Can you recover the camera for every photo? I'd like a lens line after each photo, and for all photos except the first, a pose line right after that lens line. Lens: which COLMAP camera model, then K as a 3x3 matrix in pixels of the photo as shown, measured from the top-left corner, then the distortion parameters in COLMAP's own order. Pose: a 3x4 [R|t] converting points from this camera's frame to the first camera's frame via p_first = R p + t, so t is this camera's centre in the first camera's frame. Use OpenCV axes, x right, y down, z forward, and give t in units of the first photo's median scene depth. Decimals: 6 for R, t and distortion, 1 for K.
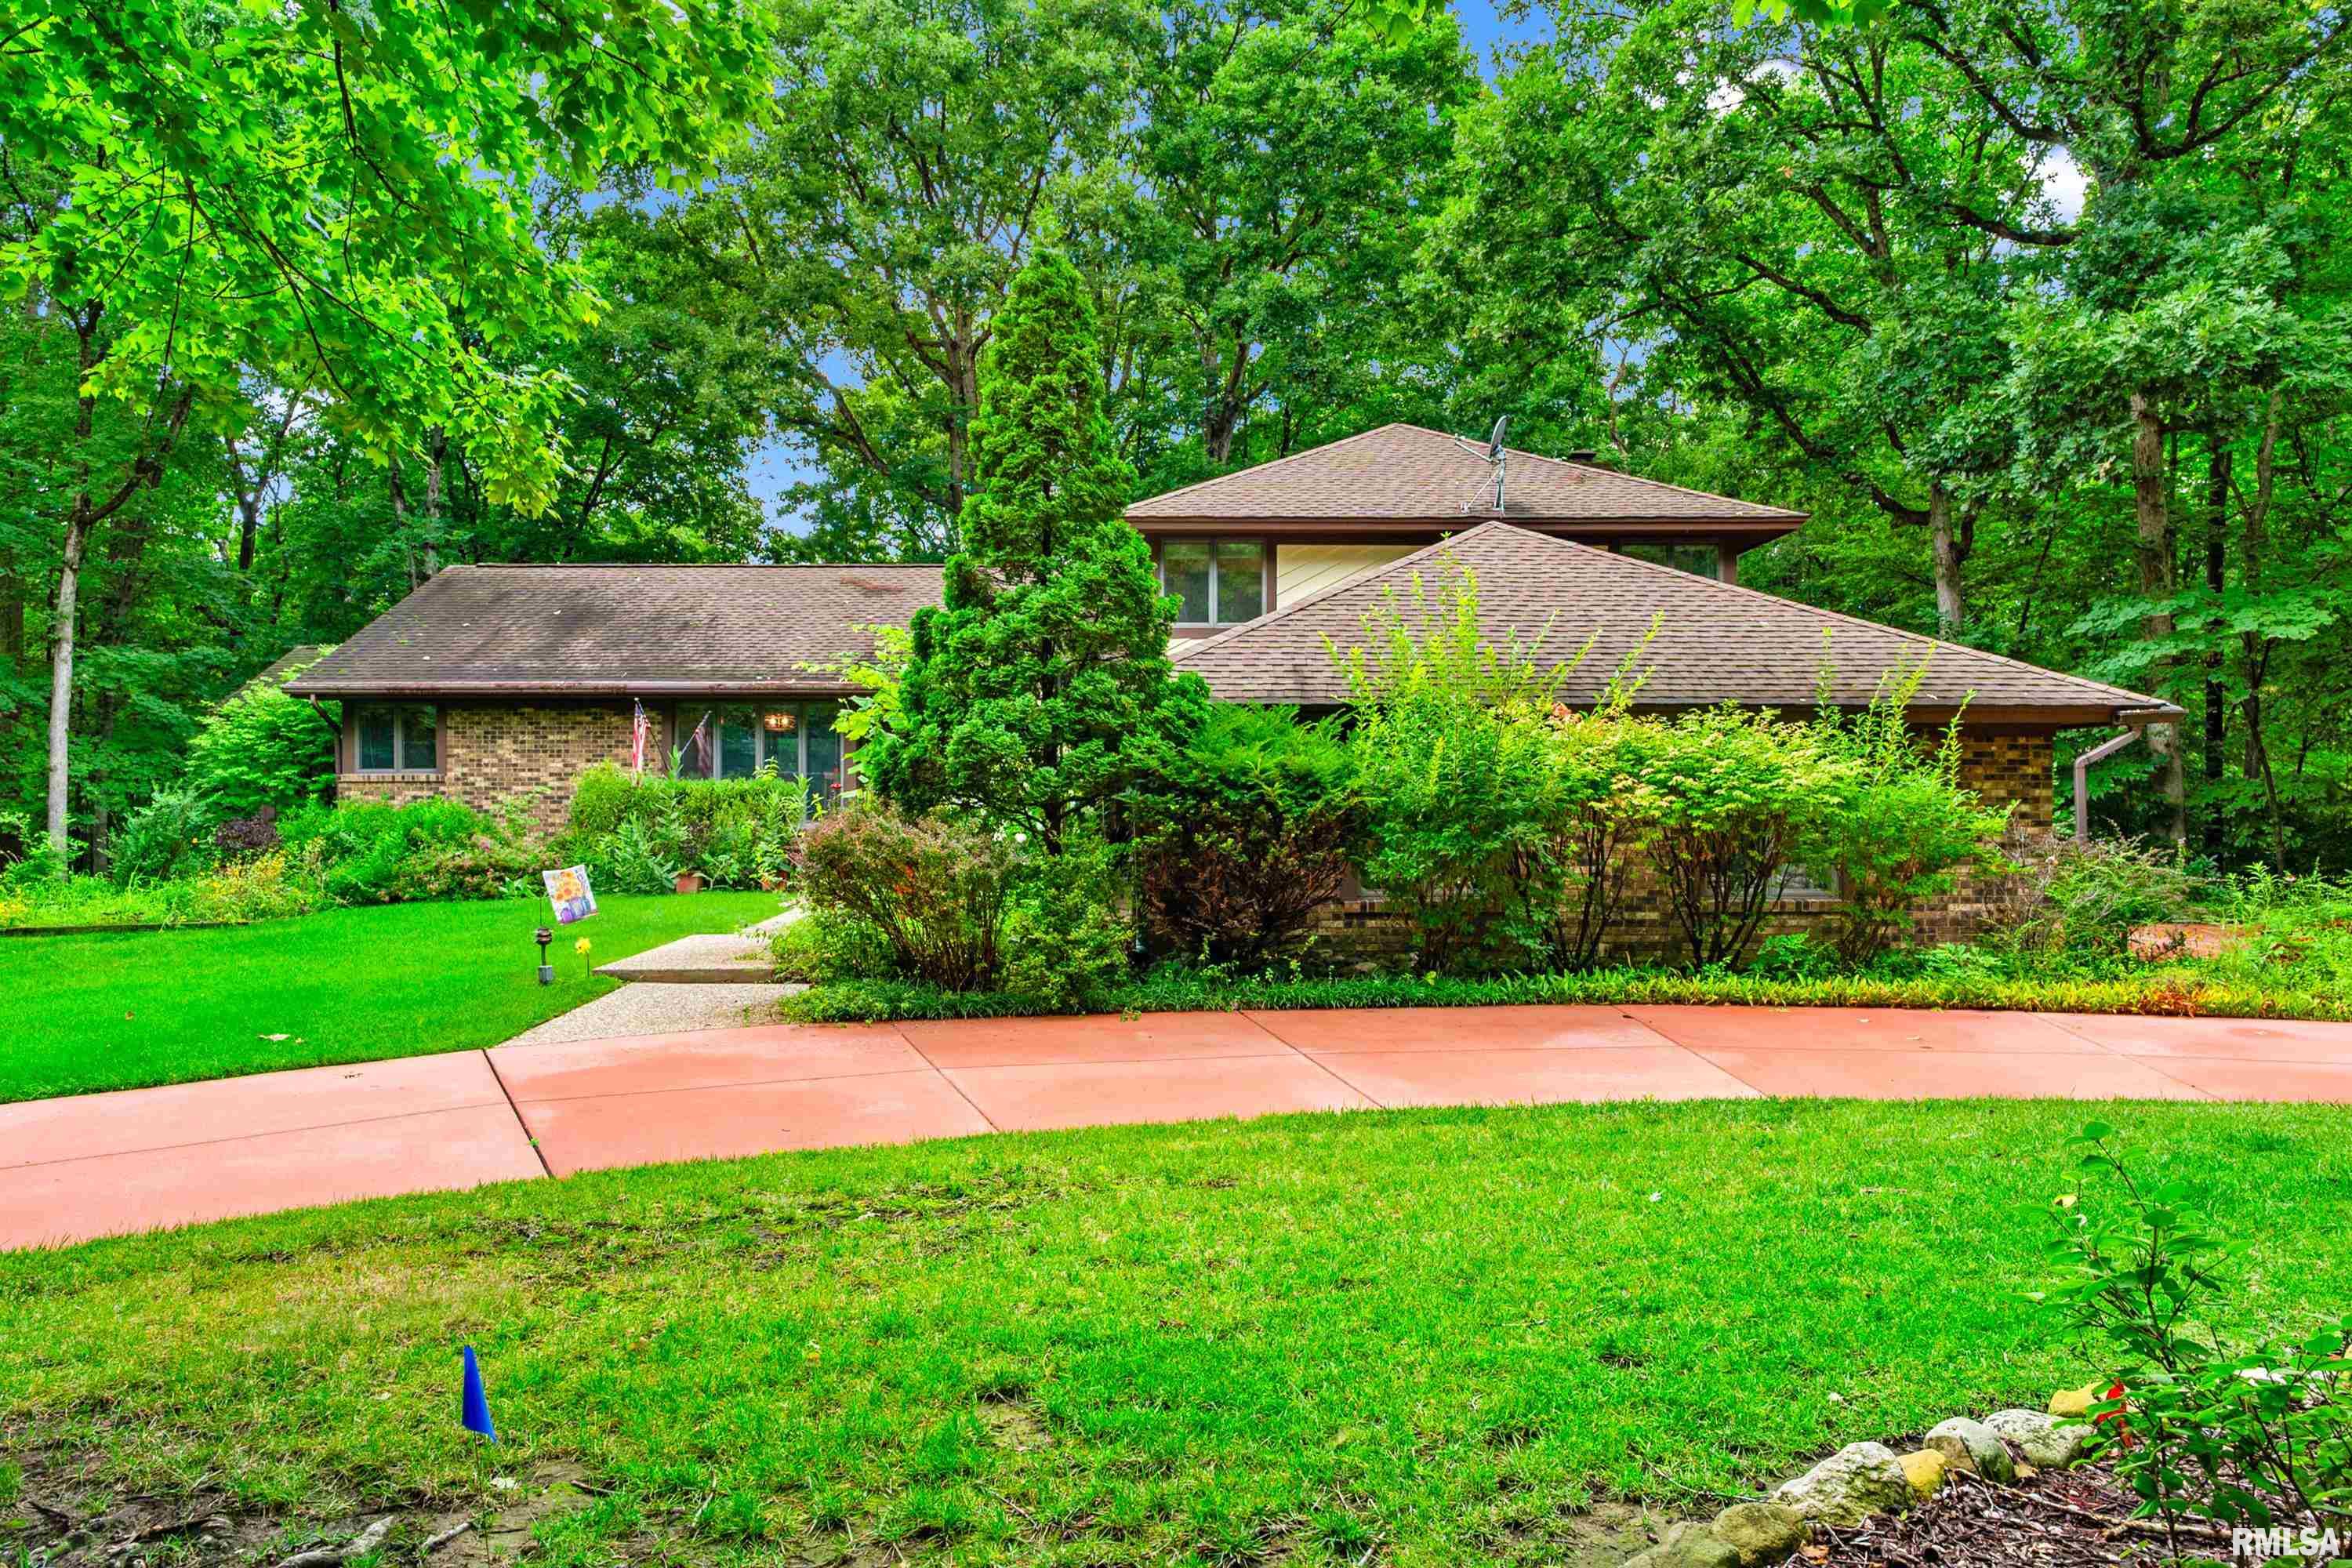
lens RADIAL K [[1567.1, 0, 1175.9], [0, 1567.1, 782.7], [0, 0, 1]] dist [0.002248, 0.000230]
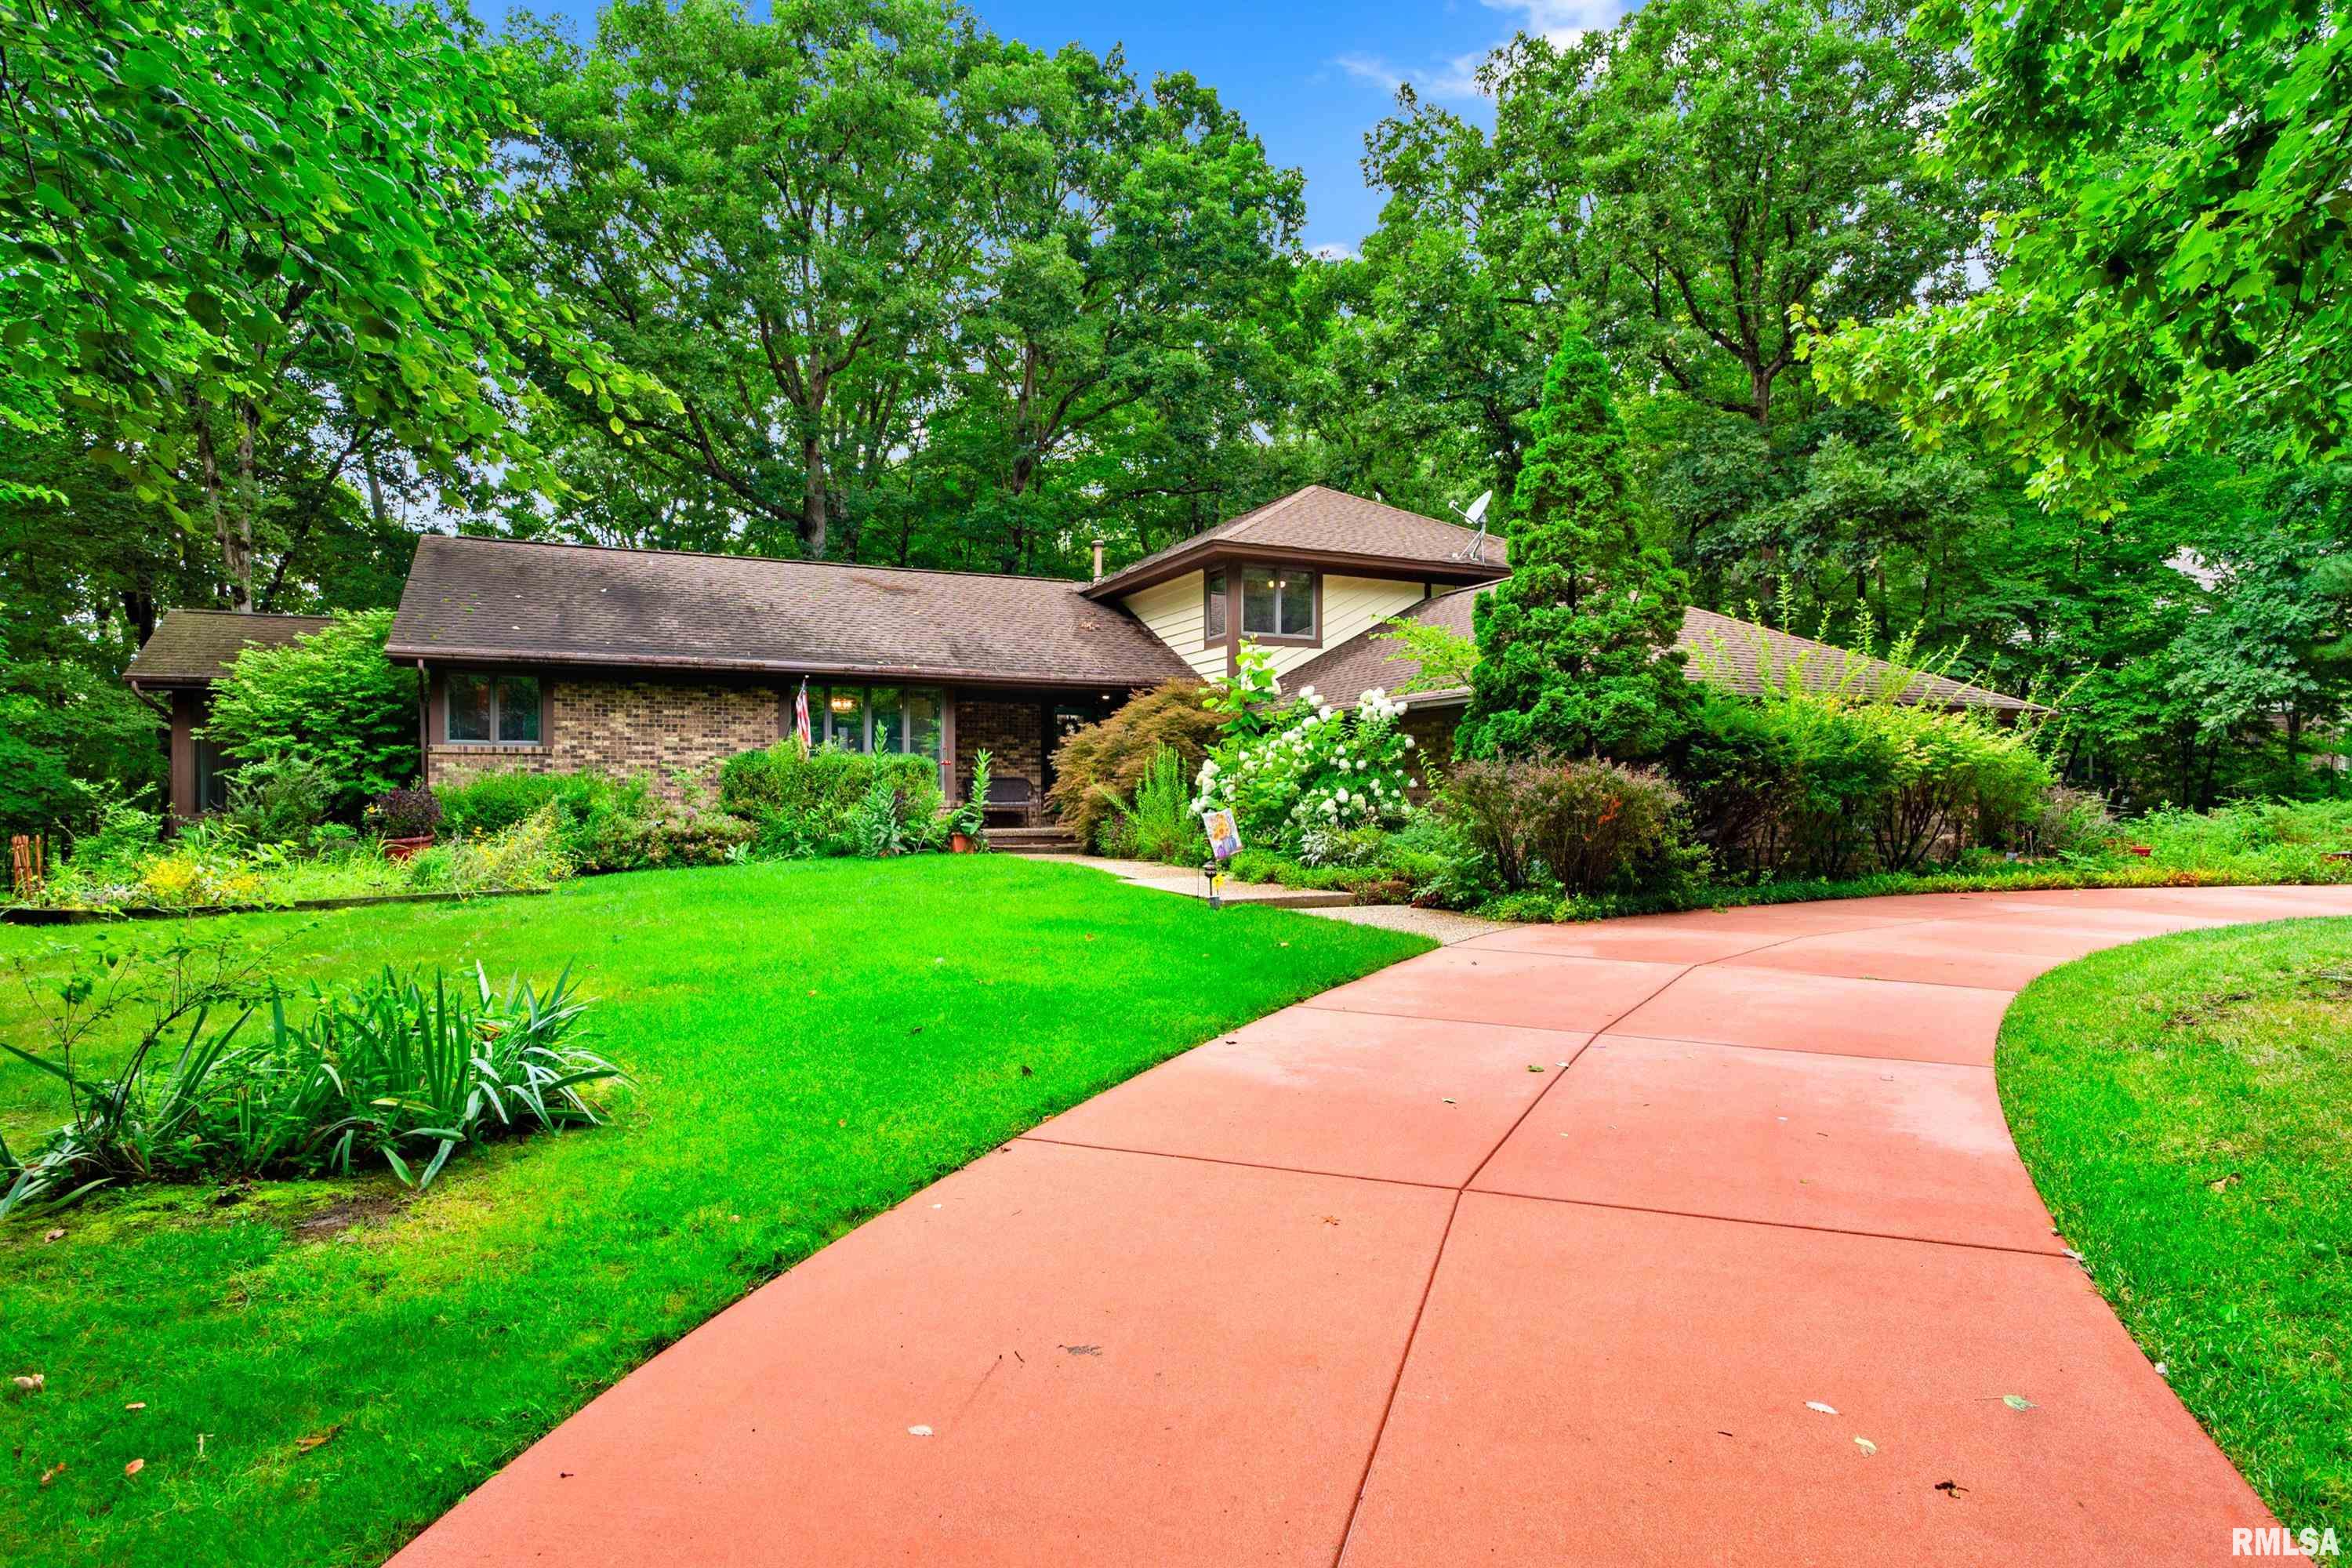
lens RADIAL K [[1347.6, 0, 1175.9], [0, 1347.6, 788.2], [0, 0, 1]] dist [-0.001107, -0.000160]
pose [[0.903921, 0.003517, 0.427684, -0.474101], [-0.001932, 0.999990, -0.004140, 0.023523], [-0.427694, 0.002916, 0.903919, 0.067163]]
